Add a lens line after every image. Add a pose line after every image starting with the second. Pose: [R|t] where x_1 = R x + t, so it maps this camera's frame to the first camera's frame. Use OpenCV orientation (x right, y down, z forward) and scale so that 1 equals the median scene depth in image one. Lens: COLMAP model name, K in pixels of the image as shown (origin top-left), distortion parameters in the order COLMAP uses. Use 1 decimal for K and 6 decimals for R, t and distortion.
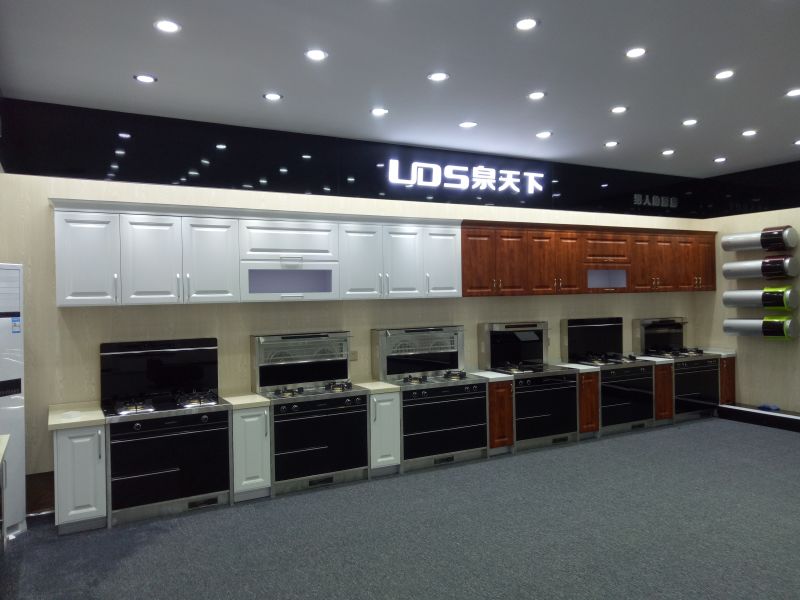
lens RADIAL K [[609.7, 0, 396.9], [0, 609.7, 289.4], [0, 0, 1]] dist [0.043438, -0.048240]
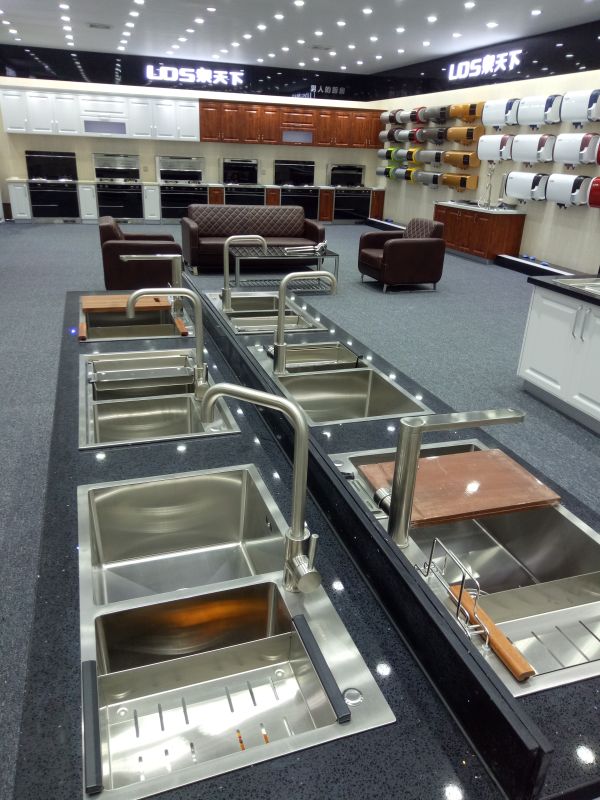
lens RADIAL K [[609.7, 0, 301.7], [0, 609.7, 390.6], [0, 0, 1]] dist [0.043438, -0.048240]
pose [[0.987006, 0.106461, -0.120357, 0.778288], [-0.054156, 0.925596, 0.374618, -0.003254], [0.151284, -0.363232, 0.919334, -1.105548]]
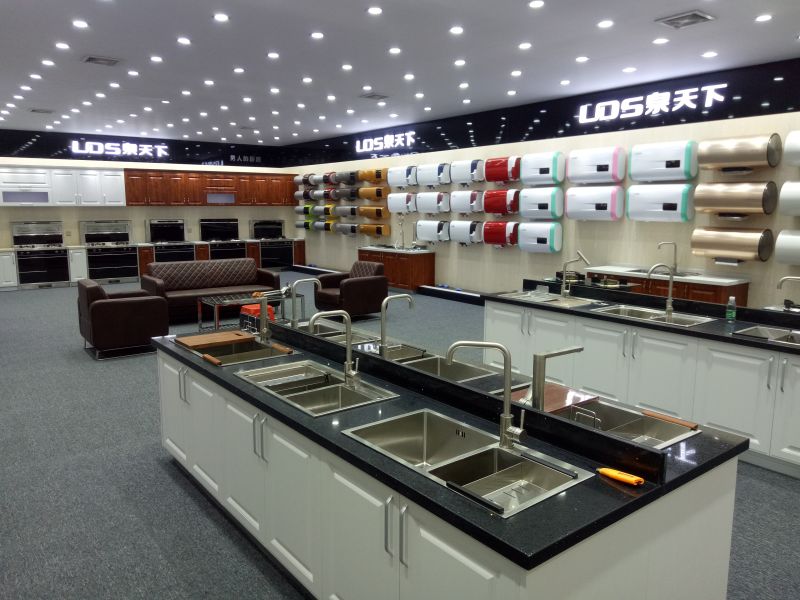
lens RADIAL K [[609.7, 0, 396.9], [0, 609.7, 289.4], [0, 0, 1]] dist [0.043438, -0.048240]
pose [[0.982773, -0.009250, 0.184585, 0.637348], [-0.016759, 0.990171, 0.138852, -0.012514], [-0.184055, -0.139553, 0.972959, -1.265990]]
